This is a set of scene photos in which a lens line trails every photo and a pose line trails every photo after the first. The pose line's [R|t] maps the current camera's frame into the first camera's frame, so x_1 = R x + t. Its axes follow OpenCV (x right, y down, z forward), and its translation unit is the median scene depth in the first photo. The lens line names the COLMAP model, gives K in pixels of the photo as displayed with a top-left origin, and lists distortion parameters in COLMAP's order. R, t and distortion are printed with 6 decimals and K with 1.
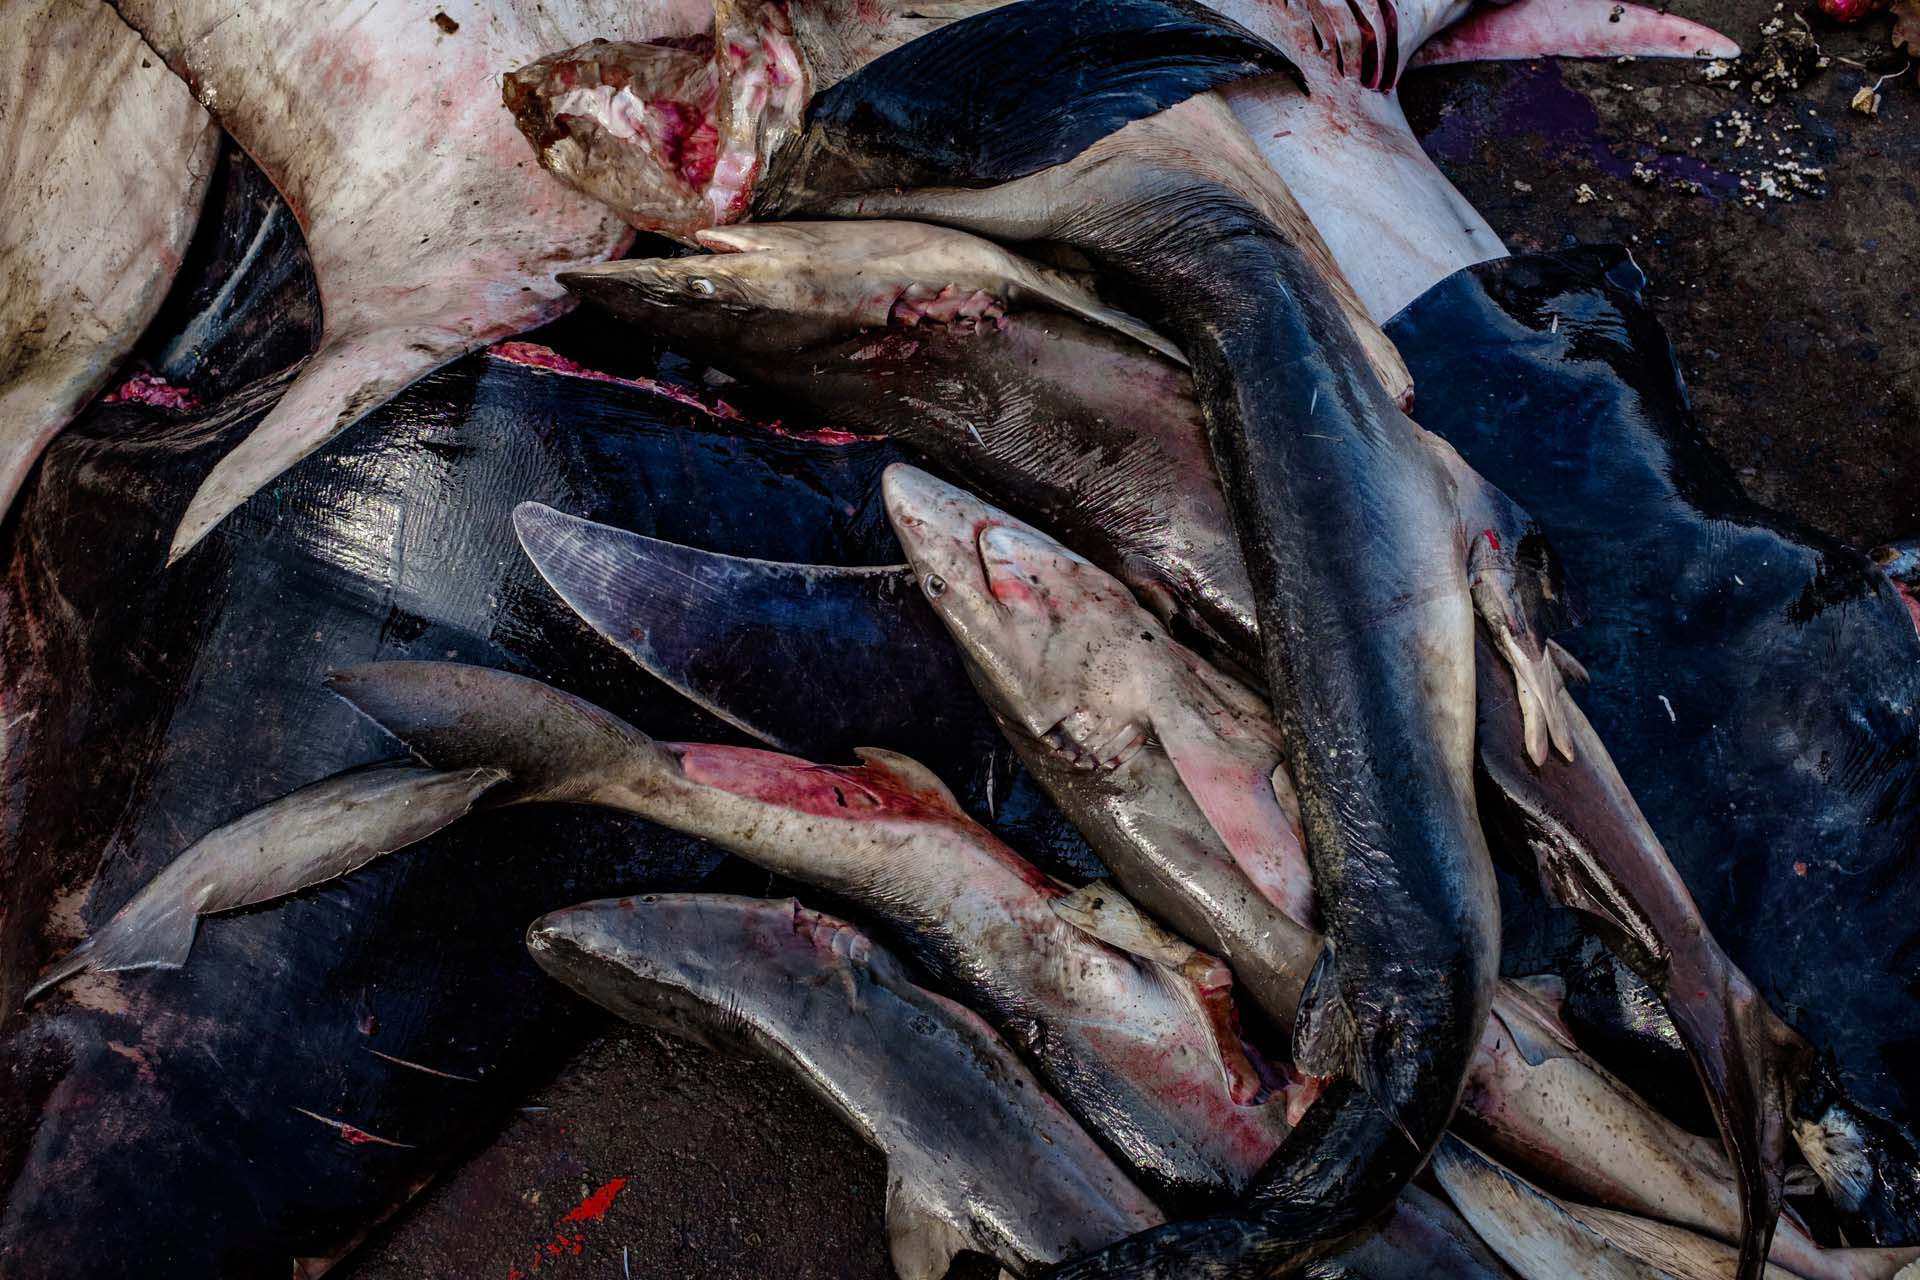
lens RADIAL K [[1977.3, 0, 949.3], [0, 1977.3, 638.9], [0, 0, 1]] dist [-0.057889, 0.000000]
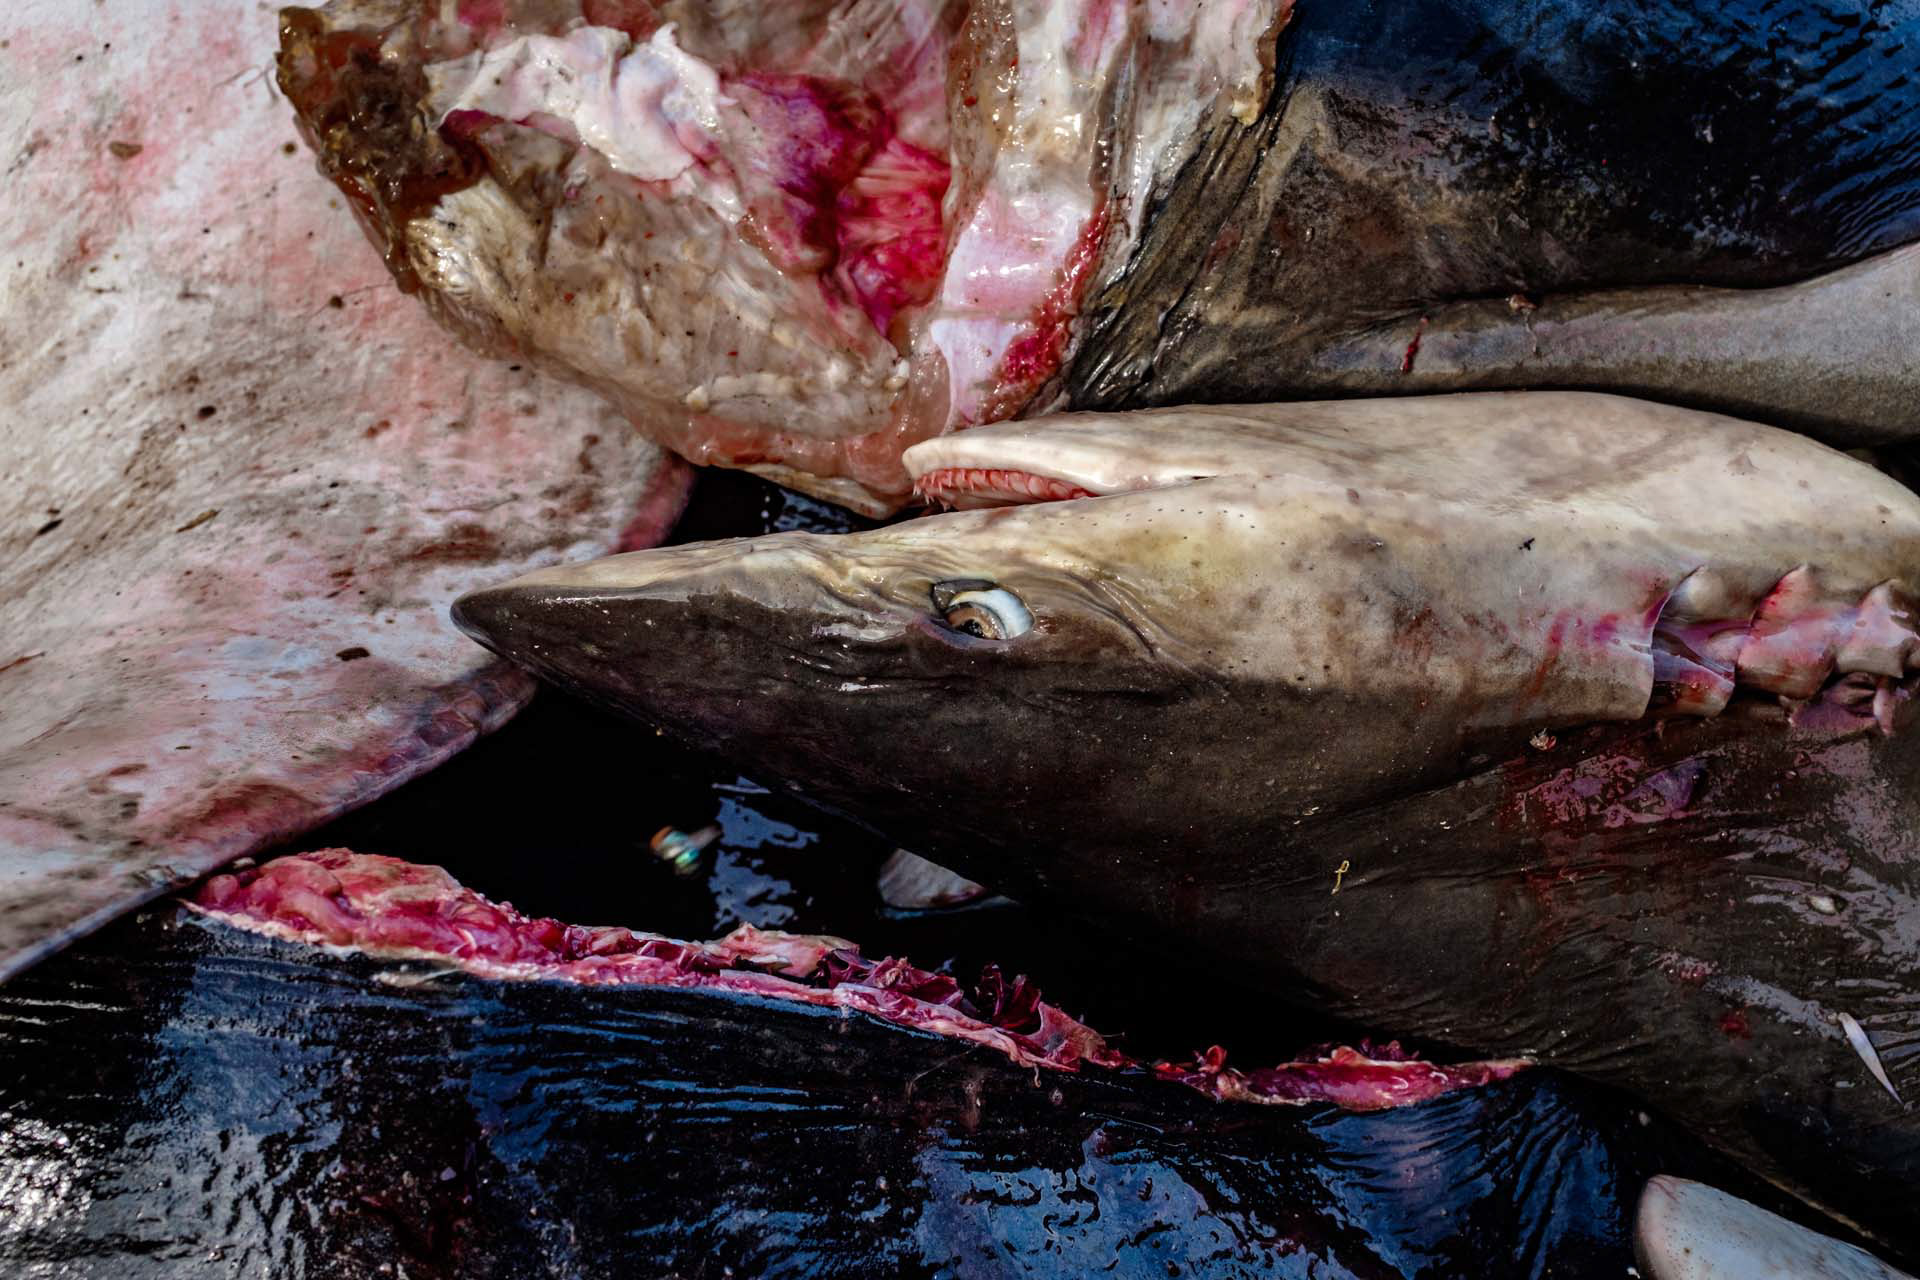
lens RADIAL K [[1977.3, 0, 966.8], [0, 1977.3, 647.6], [0, 0, 1]] dist [-0.057889, 0.000000]
pose [[0.995620, -0.048530, 0.079913, -0.145170], [0.061913, 0.982695, -0.174578, -0.119955], [-0.070058, 0.178761, 0.981395, 0.695853]]
